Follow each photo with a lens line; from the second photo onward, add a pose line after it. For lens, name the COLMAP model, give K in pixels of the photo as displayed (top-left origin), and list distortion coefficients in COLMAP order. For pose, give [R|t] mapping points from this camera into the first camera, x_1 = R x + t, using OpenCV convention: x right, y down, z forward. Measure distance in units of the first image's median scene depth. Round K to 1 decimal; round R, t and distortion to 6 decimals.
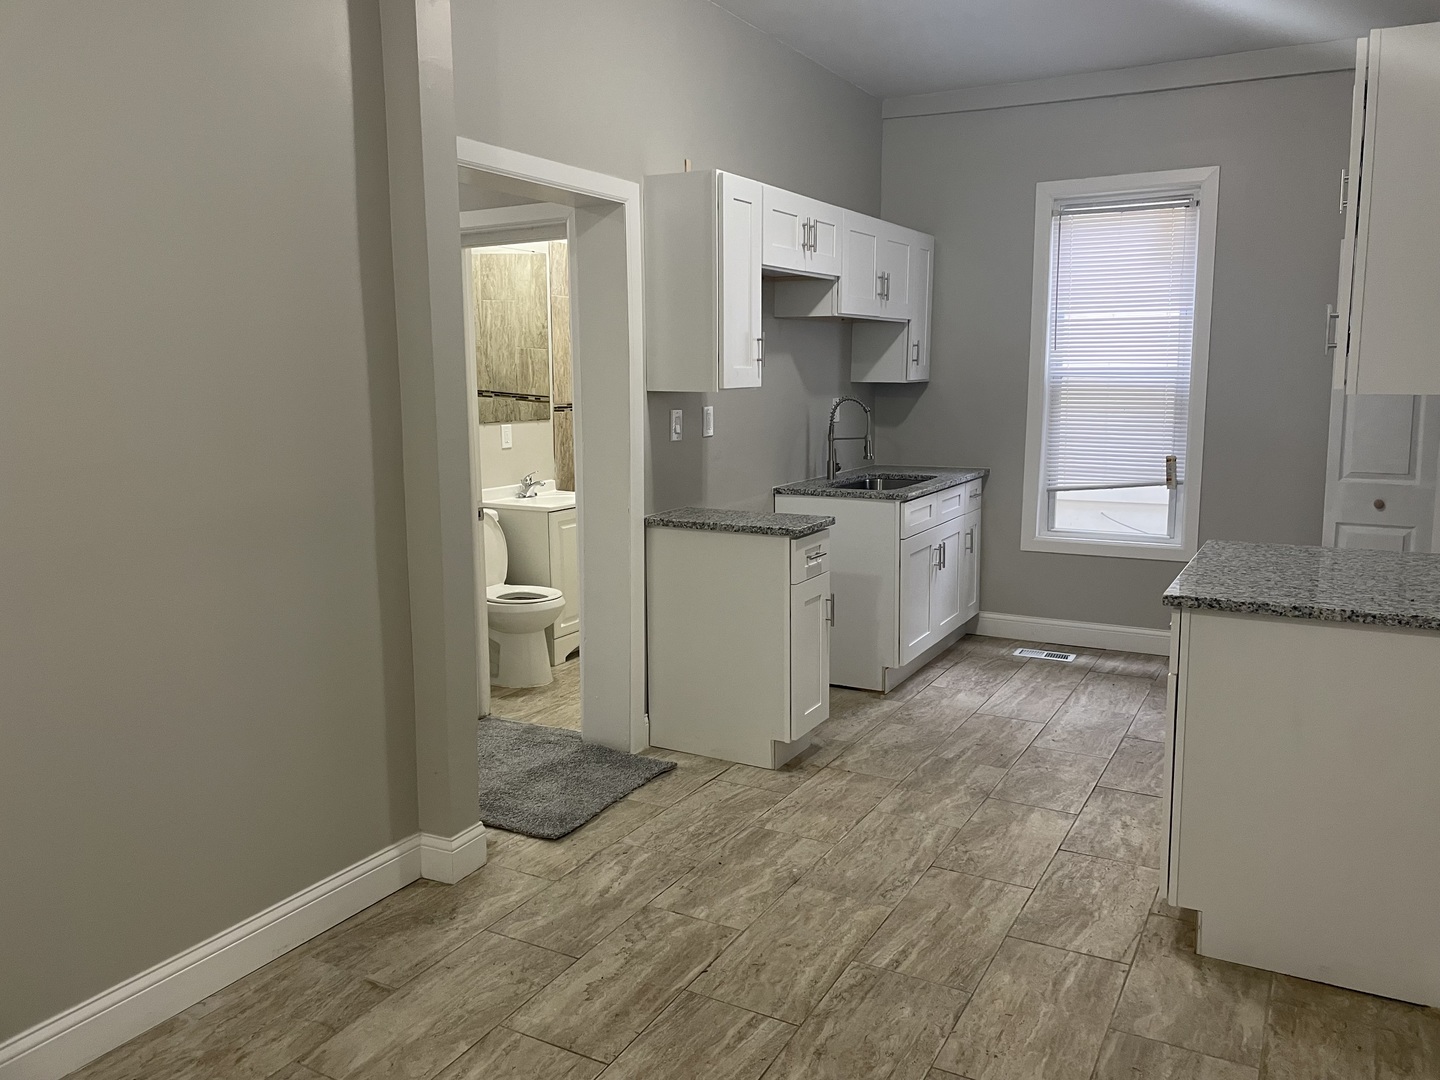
lens RADIAL K [[1089.0, 0, 731.9], [0, 1089.0, 529.5], [0, 0, 1]] dist [0.088291, -0.116909]
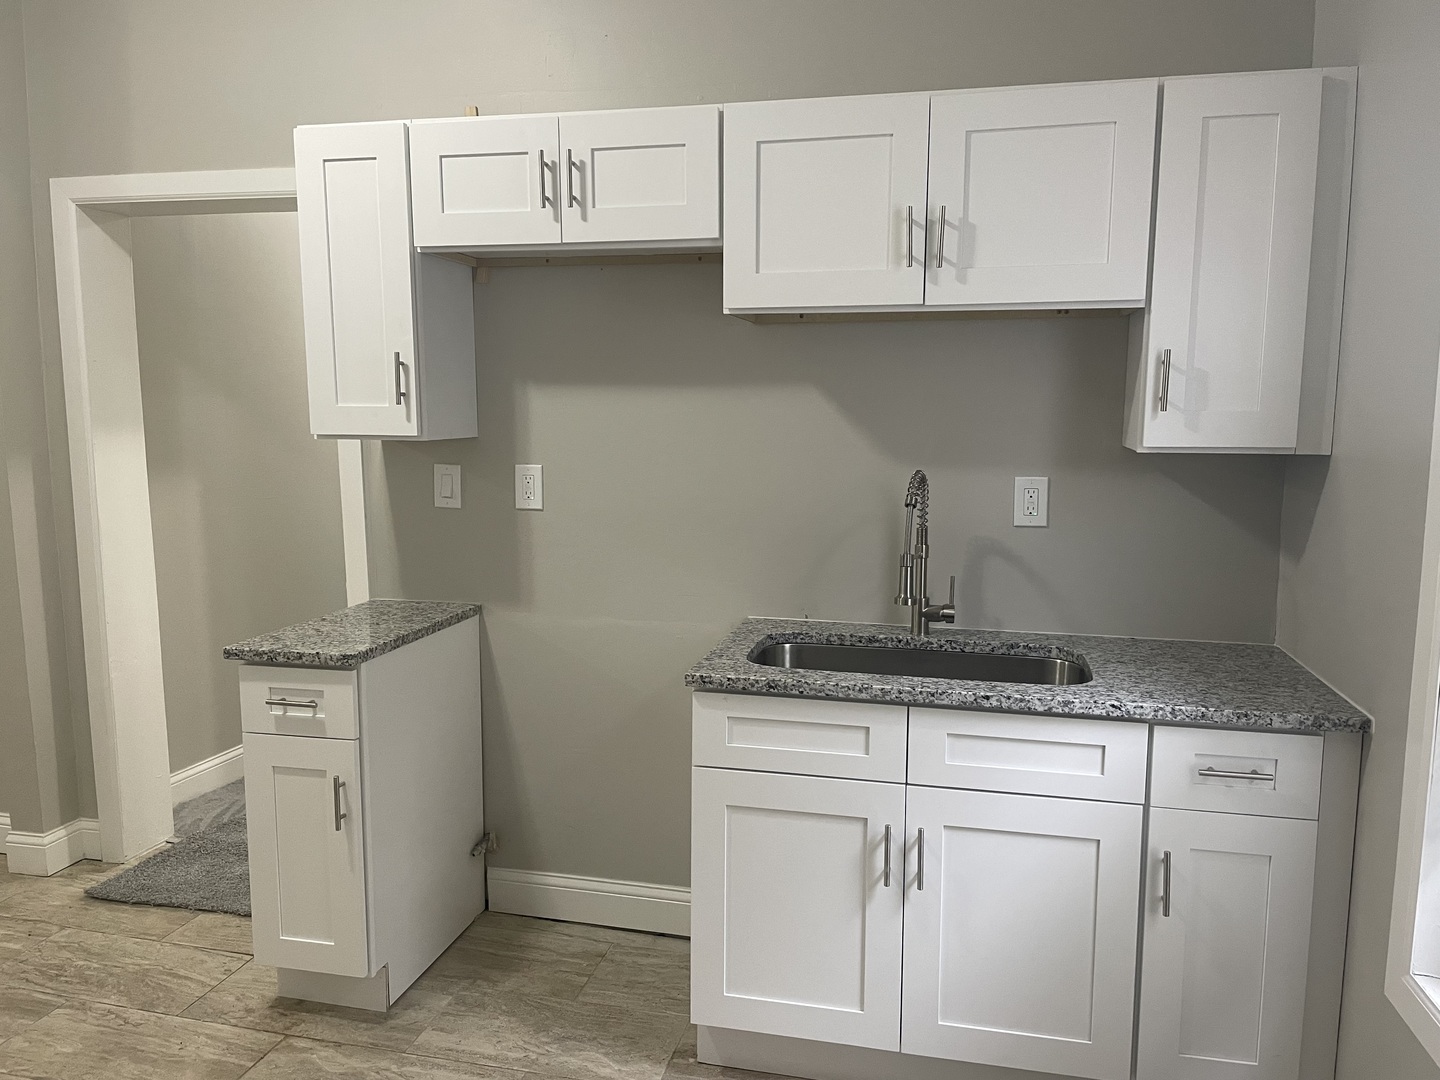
lens RADIAL K [[1089.0, 0, 722.0], [0, 1089.0, 541.7], [0, 0, 1]] dist [0.088291, -0.116909]
pose [[0.266480, 0.129382, -0.955117, 0.754887], [-0.151871, 0.984207, 0.090950, -0.166792], [0.951800, 0.120819, 0.281921, 1.062490]]
